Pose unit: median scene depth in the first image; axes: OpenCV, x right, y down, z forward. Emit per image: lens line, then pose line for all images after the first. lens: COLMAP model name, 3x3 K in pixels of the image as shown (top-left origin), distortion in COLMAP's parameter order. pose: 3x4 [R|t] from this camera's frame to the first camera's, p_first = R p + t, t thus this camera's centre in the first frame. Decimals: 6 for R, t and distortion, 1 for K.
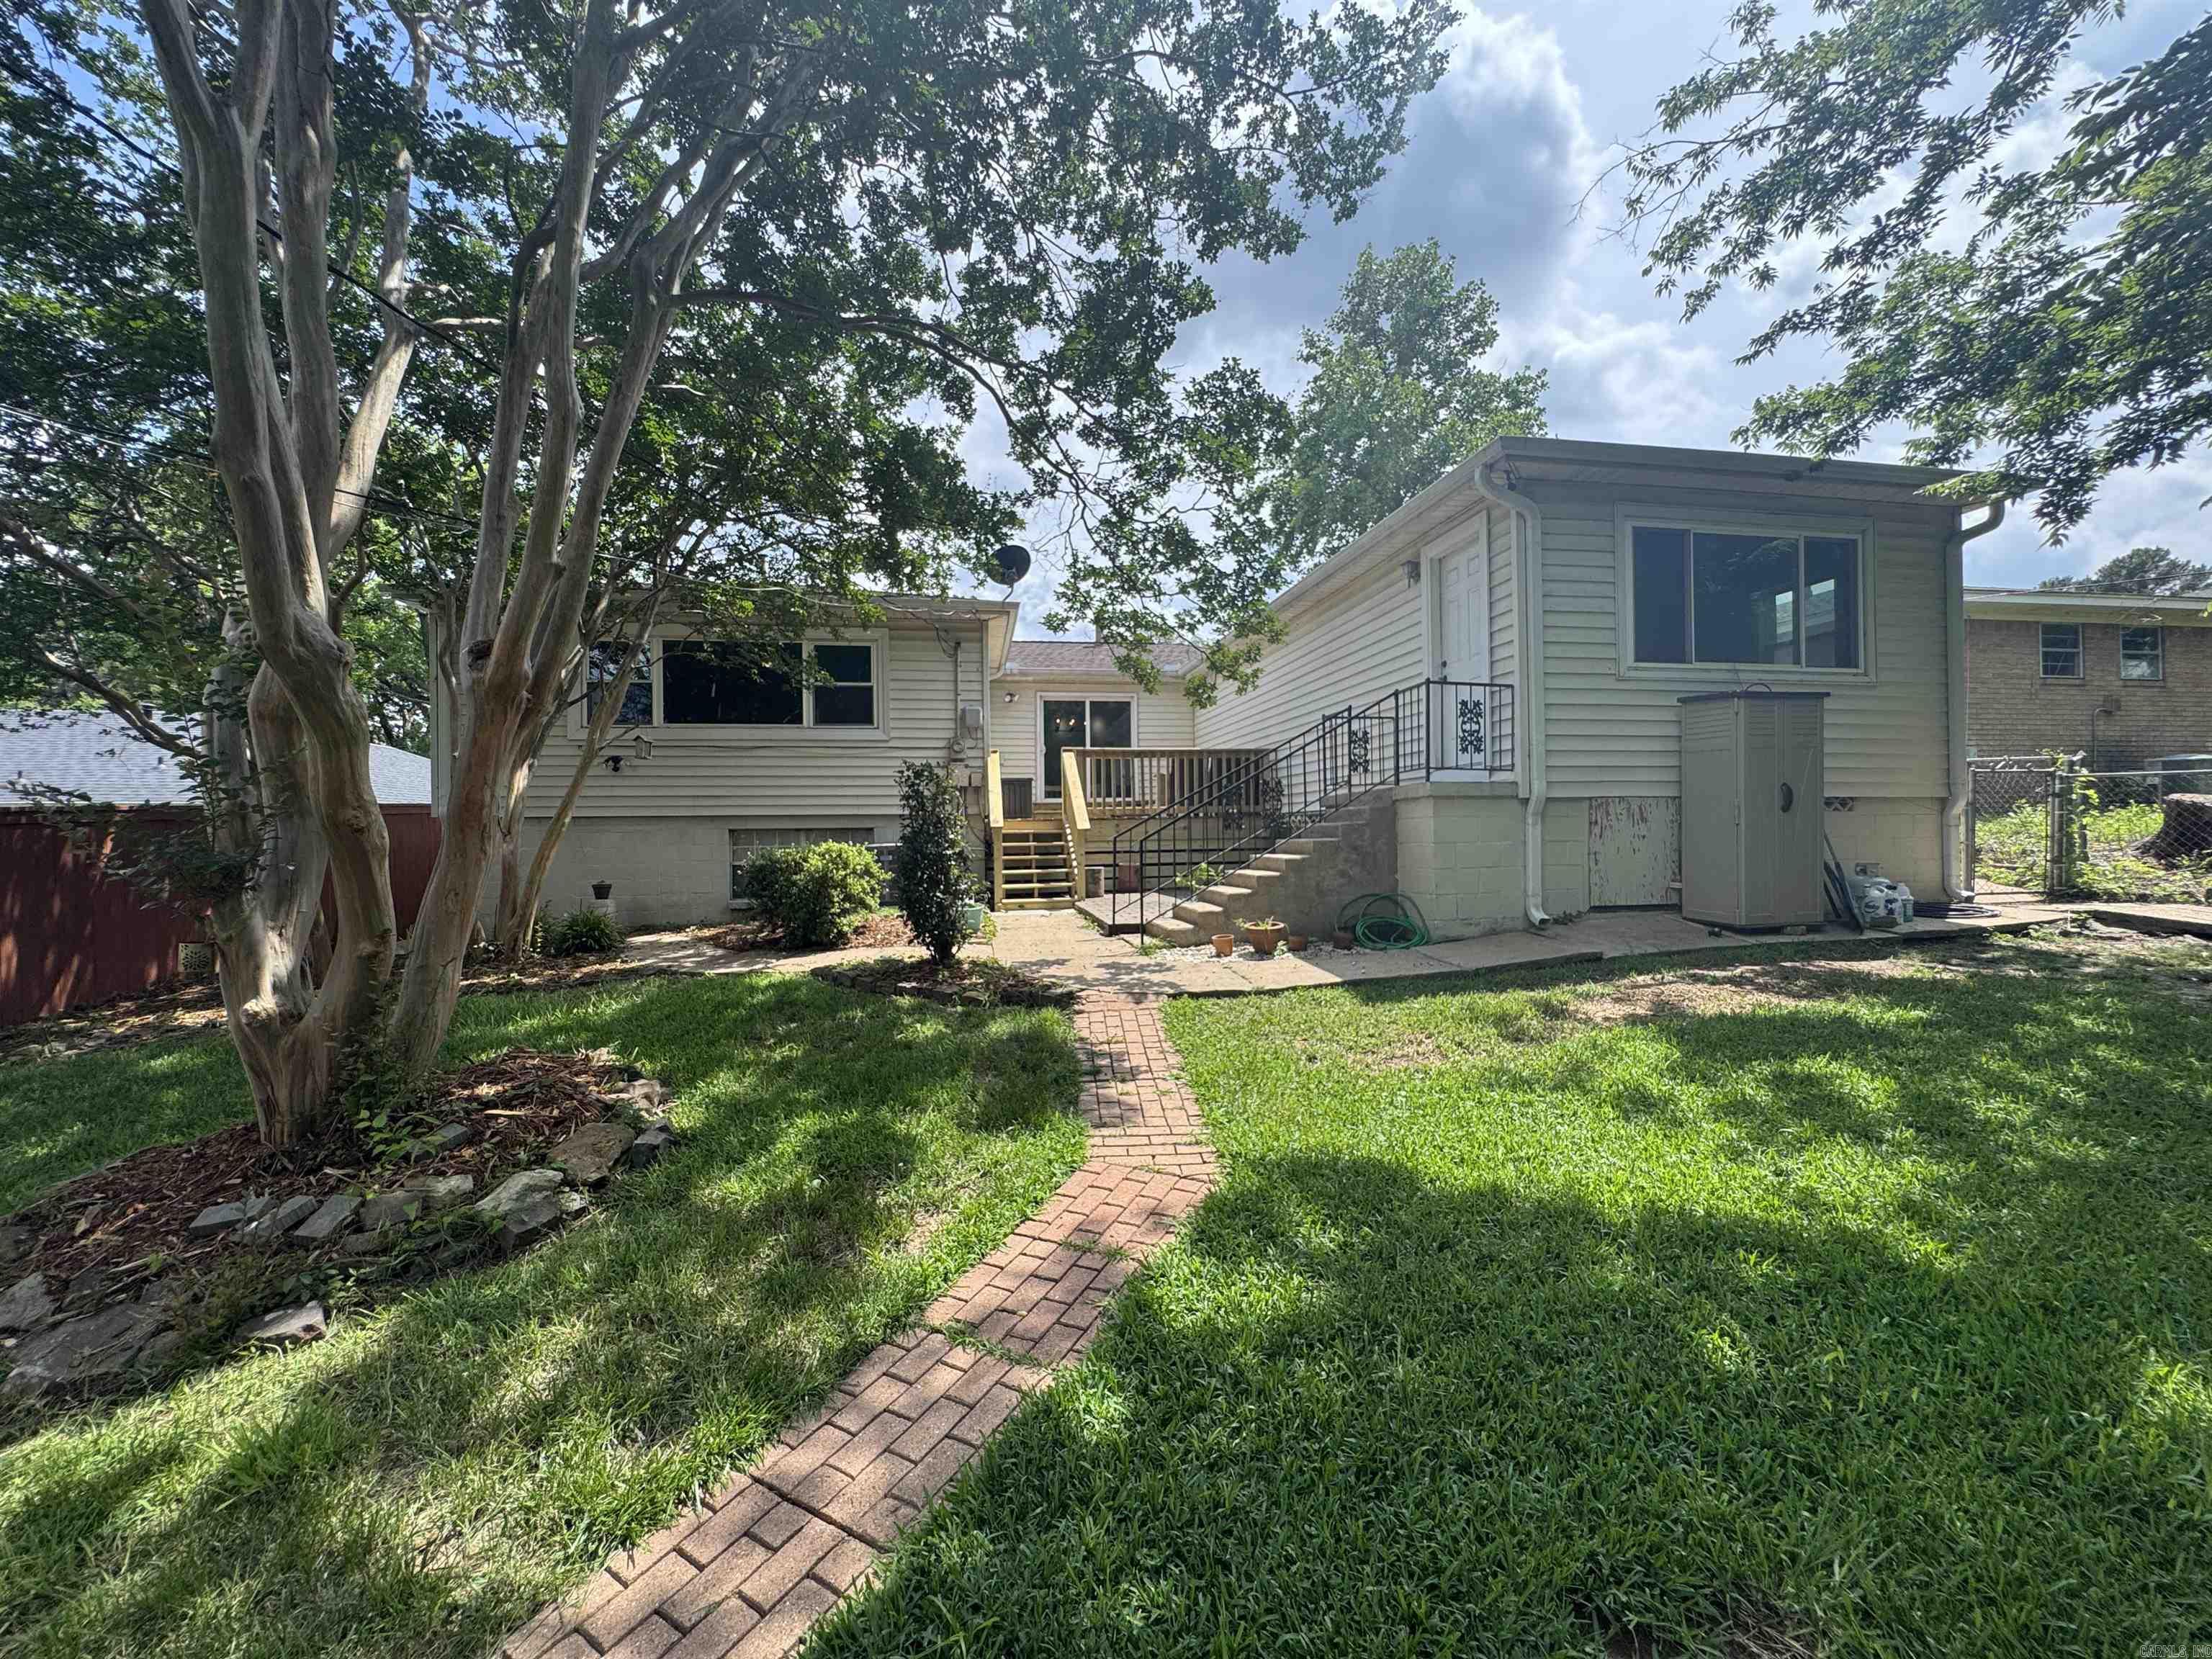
lens RADIAL K [[884.9, 0, 1110.2], [0, 884.9, 827.6], [0, 0, 1]] dist [-0.002842, 0.000533]
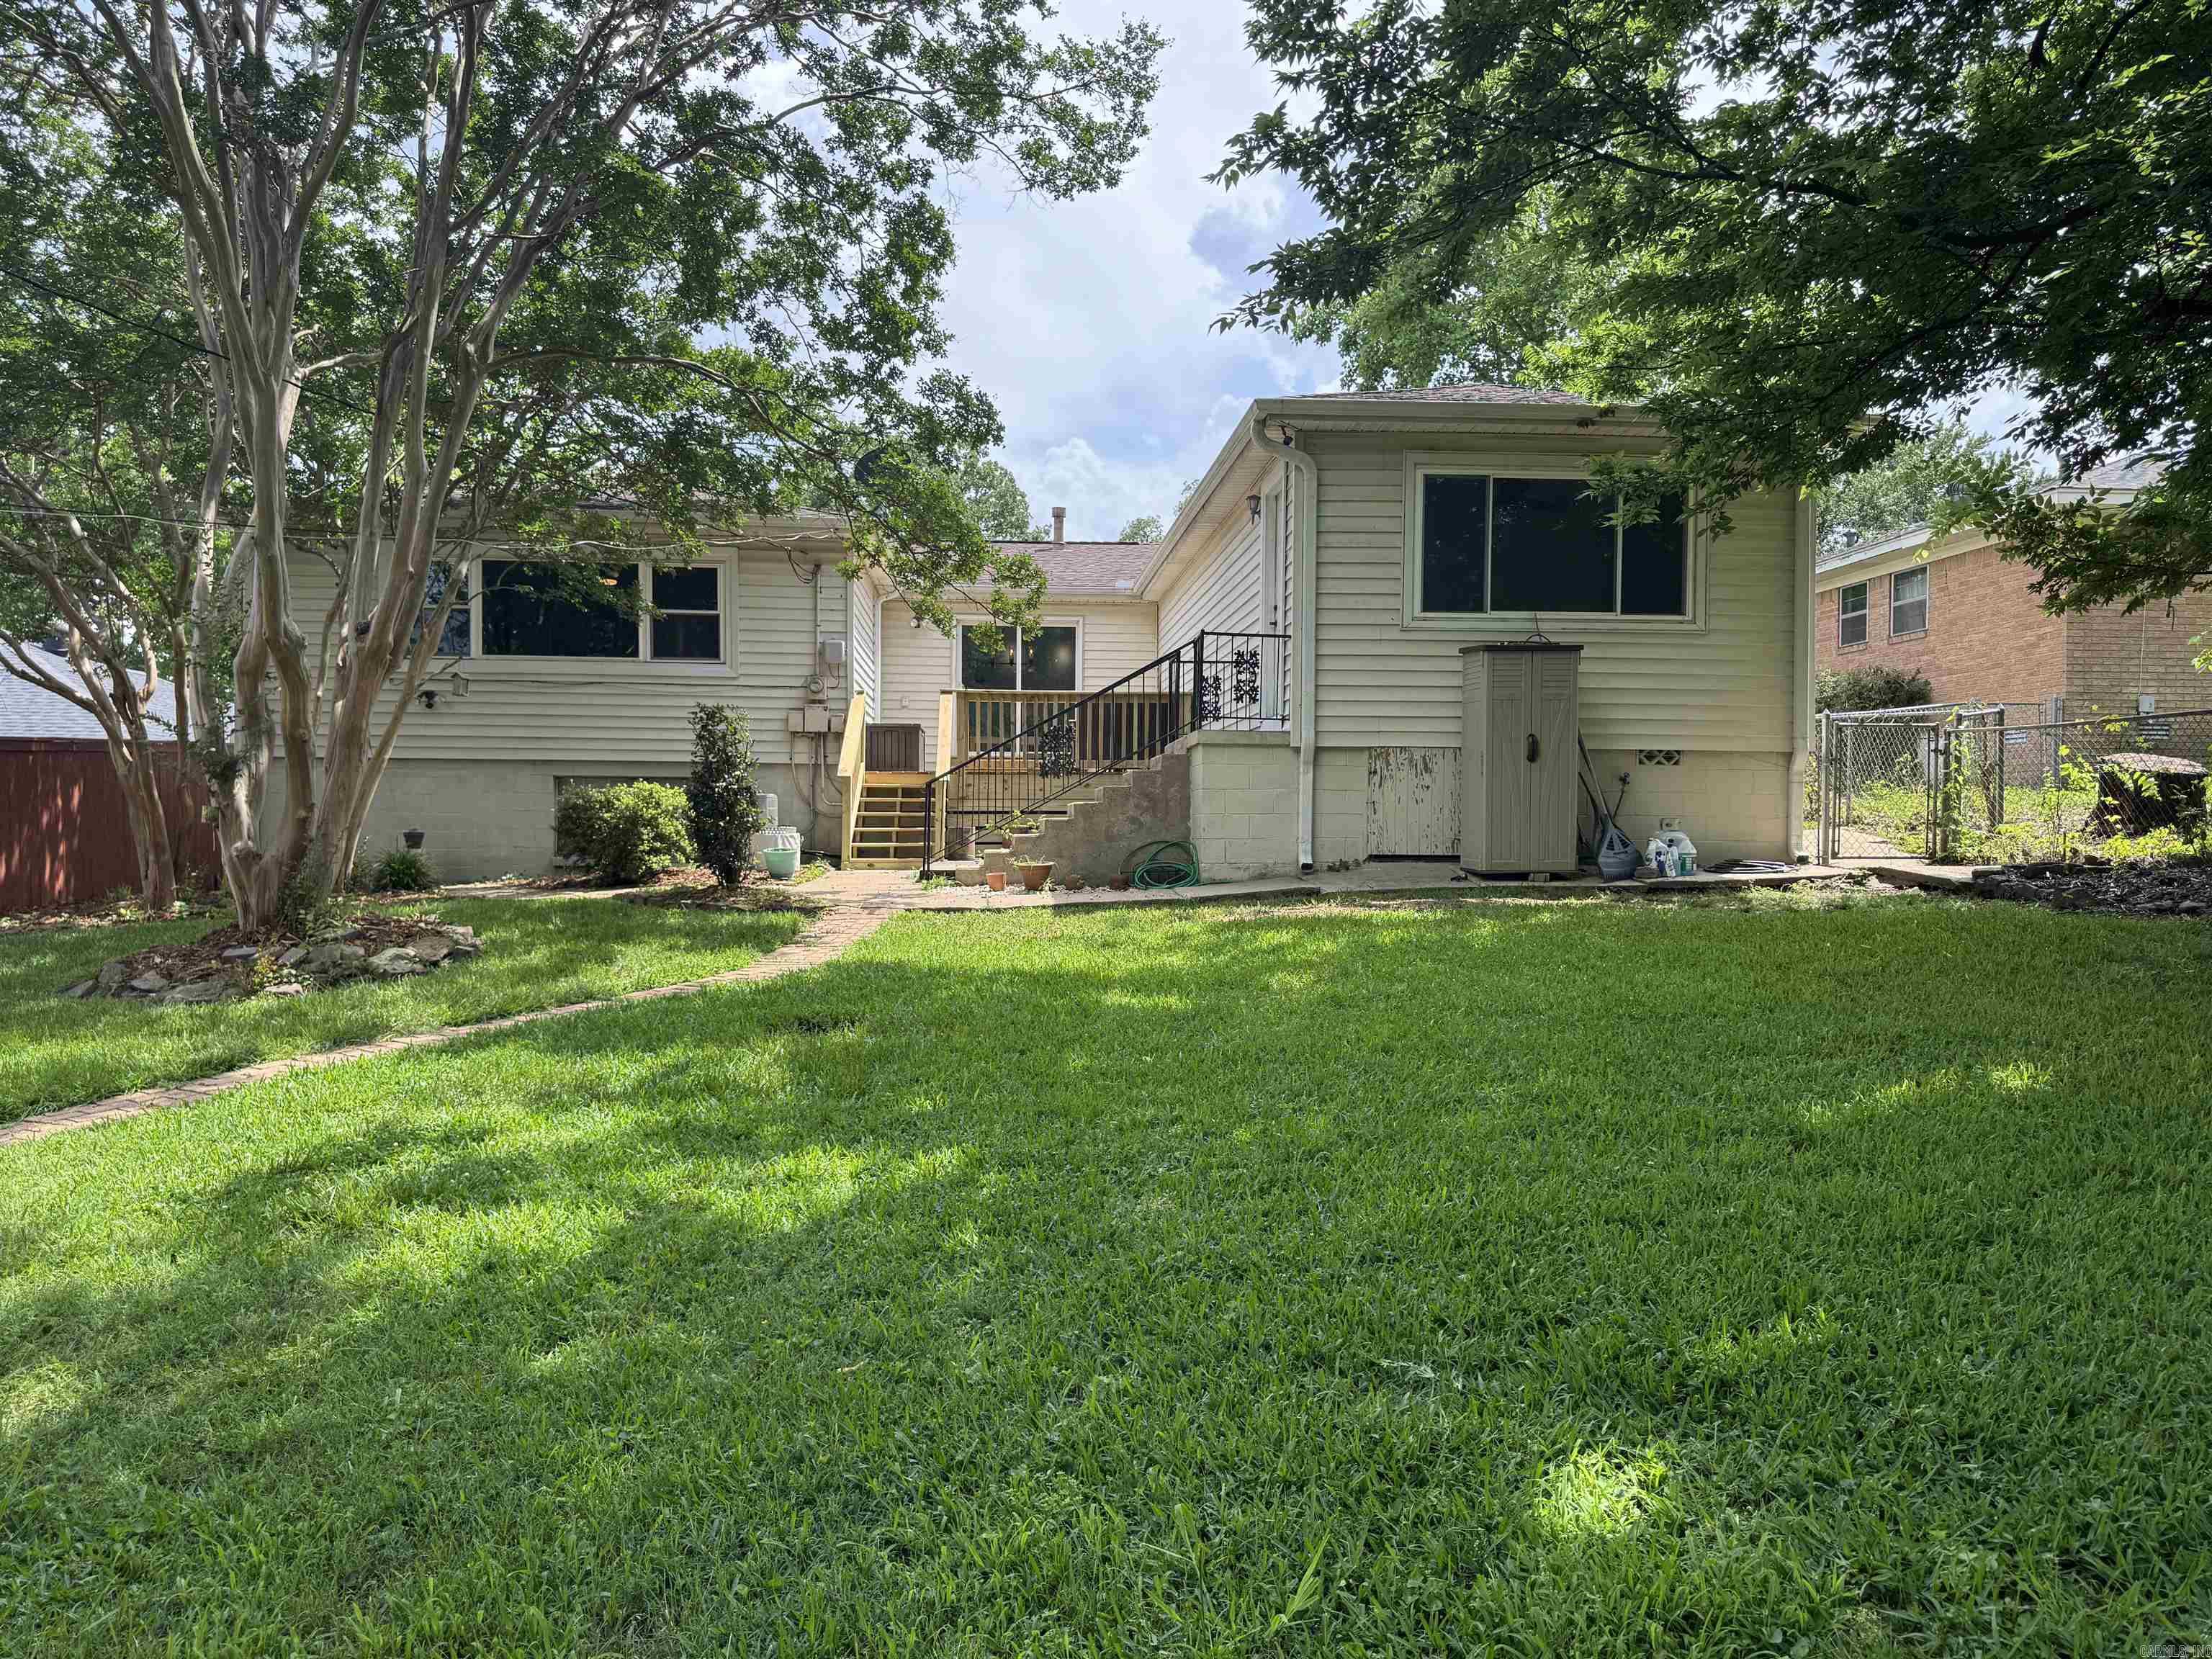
lens RADIAL K [[1561.9, 0, 1105.1], [0, 1561.9, 832.6], [0, 0, 1]] dist [0.093472, -0.003015]
pose [[0.995369, 0.017801, -0.094470, 0.391582], [-0.016730, 0.999787, 0.012113, 0.044069], [0.094666, -0.010476, 0.995454, -0.764166]]
